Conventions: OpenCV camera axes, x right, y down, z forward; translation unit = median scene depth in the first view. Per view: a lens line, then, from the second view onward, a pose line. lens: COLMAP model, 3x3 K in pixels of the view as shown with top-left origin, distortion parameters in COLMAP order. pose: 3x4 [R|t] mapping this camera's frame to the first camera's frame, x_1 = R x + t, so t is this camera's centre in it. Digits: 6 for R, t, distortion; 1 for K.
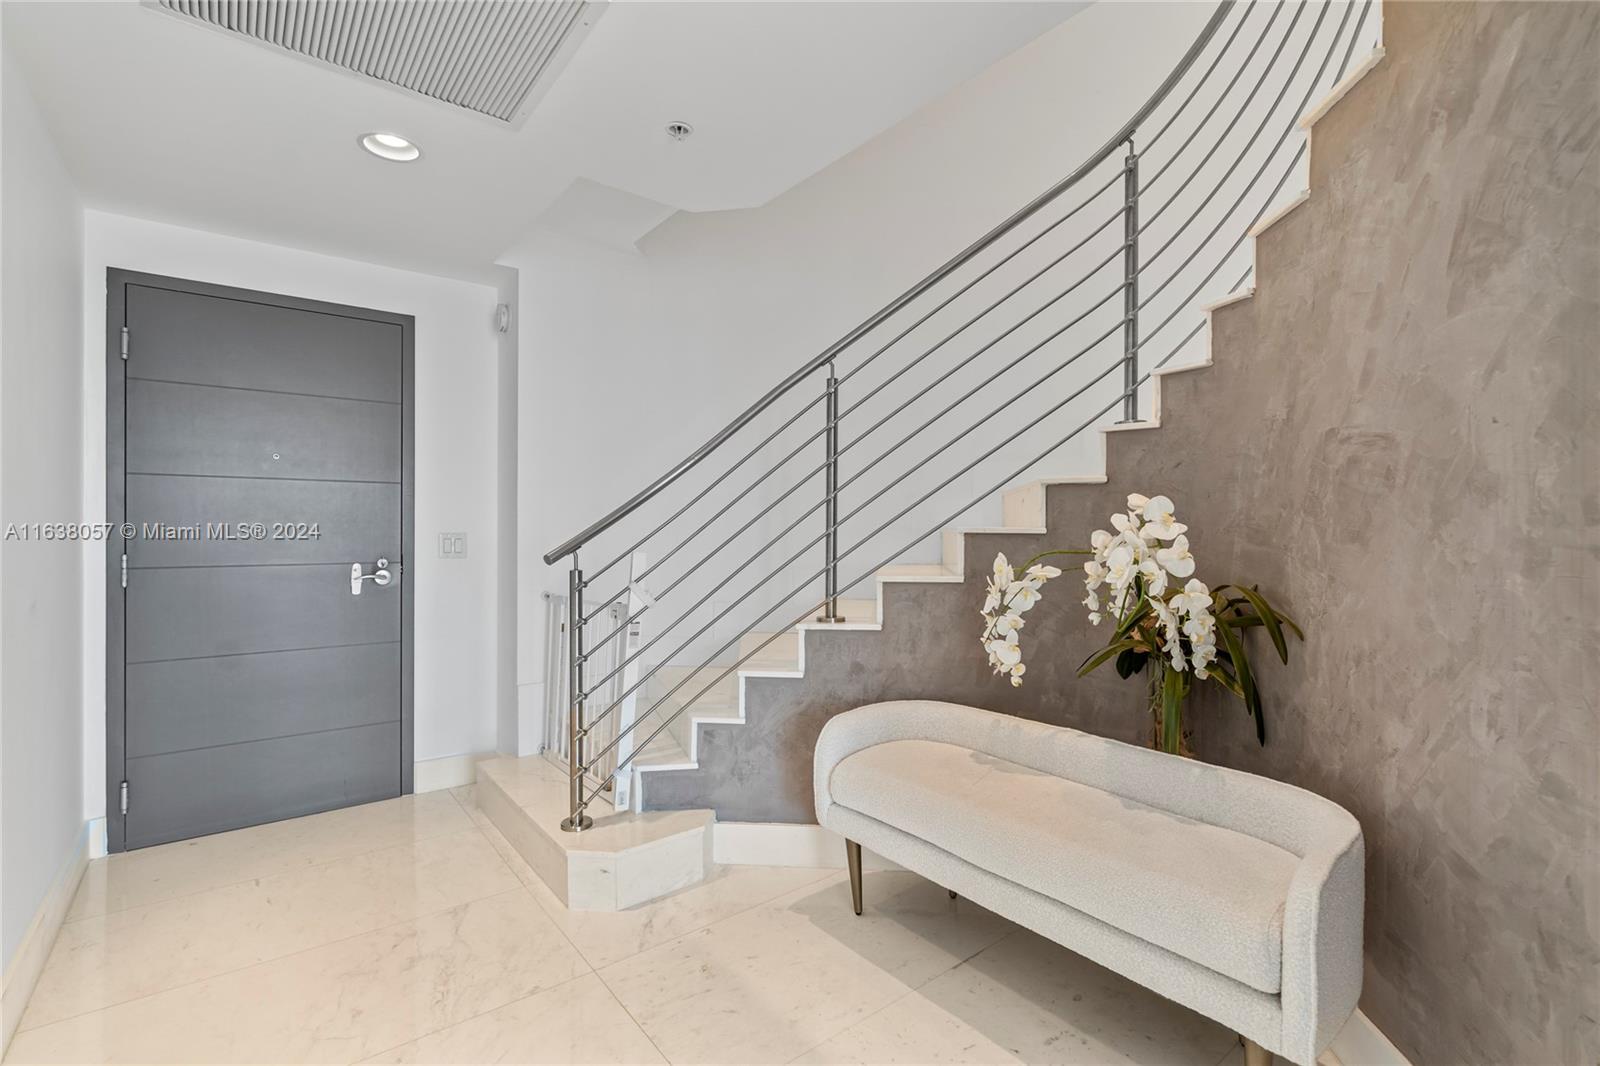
lens RADIAL K [[719.8, 0, 799.4], [0, 719.8, 526.7], [0, 0, 1]] dist [-0.000955, -0.000325]
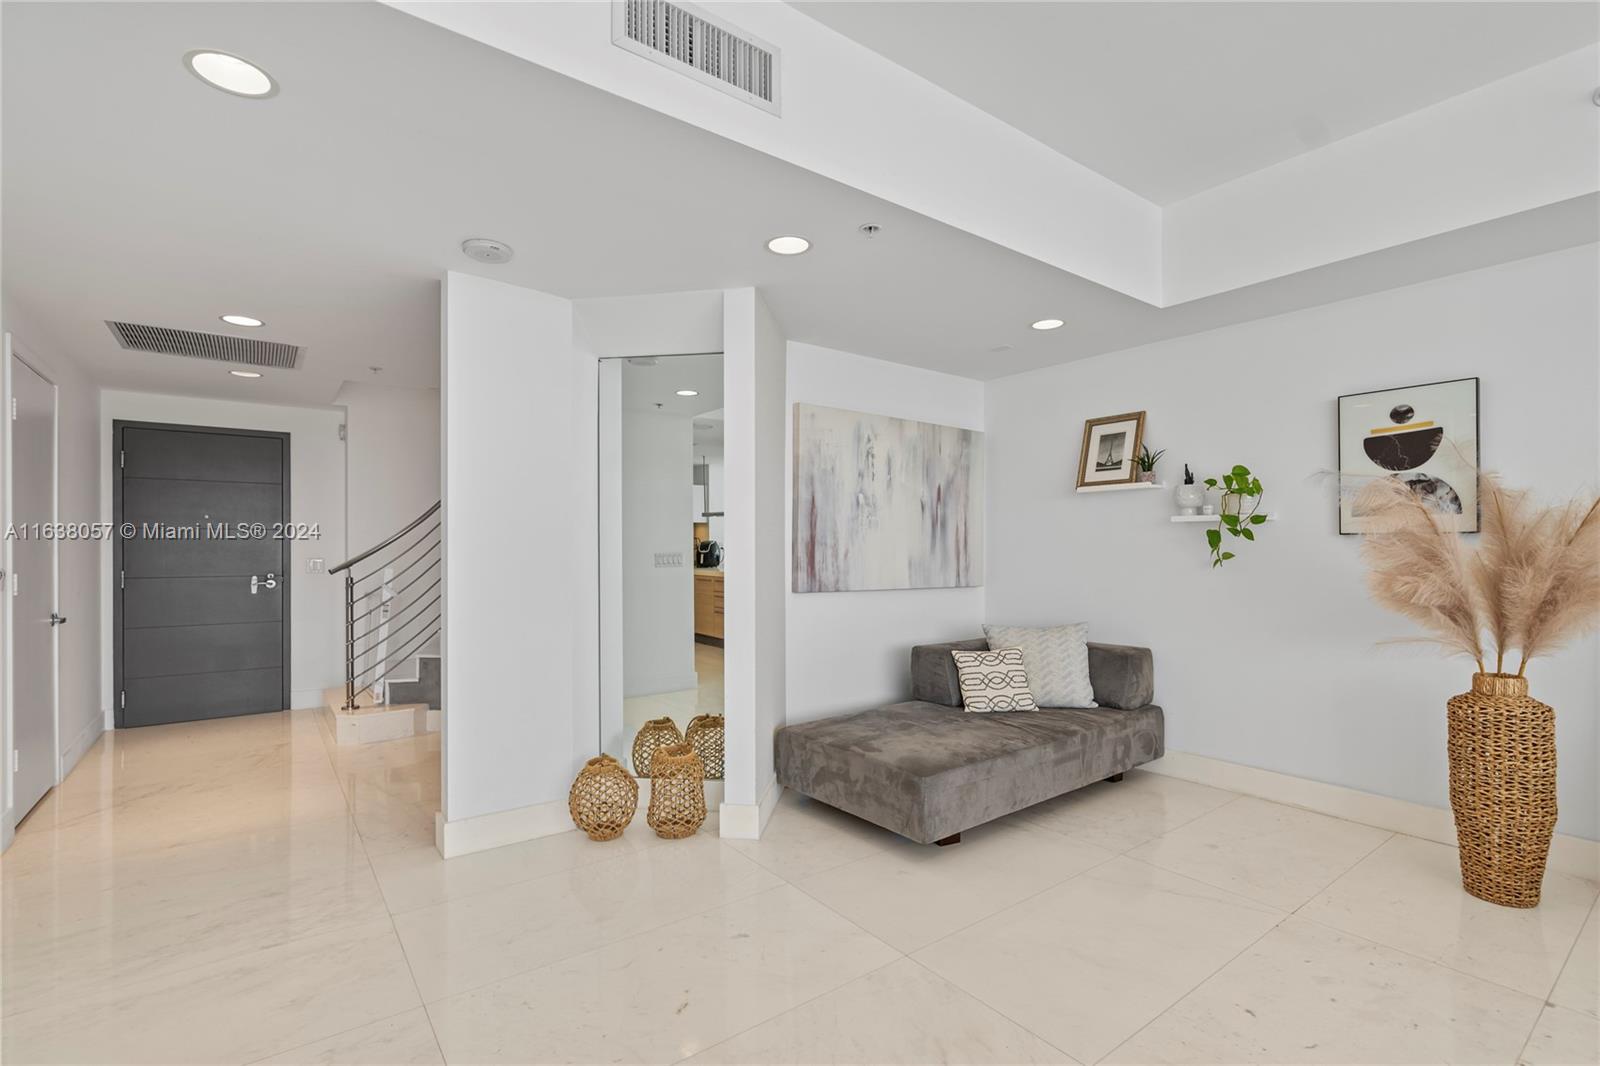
lens RADIAL K [[728.2, 0, 806.8], [0, 728.2, 546.3], [0, 0, 1]] dist [-0.002170, -0.000170]
pose [[0.999938, -0.003244, -0.010627, 0.906130], [0.003240, 0.999995, -0.000417, -0.019584], [0.010628, 0.000382, 0.999943, -0.917560]]
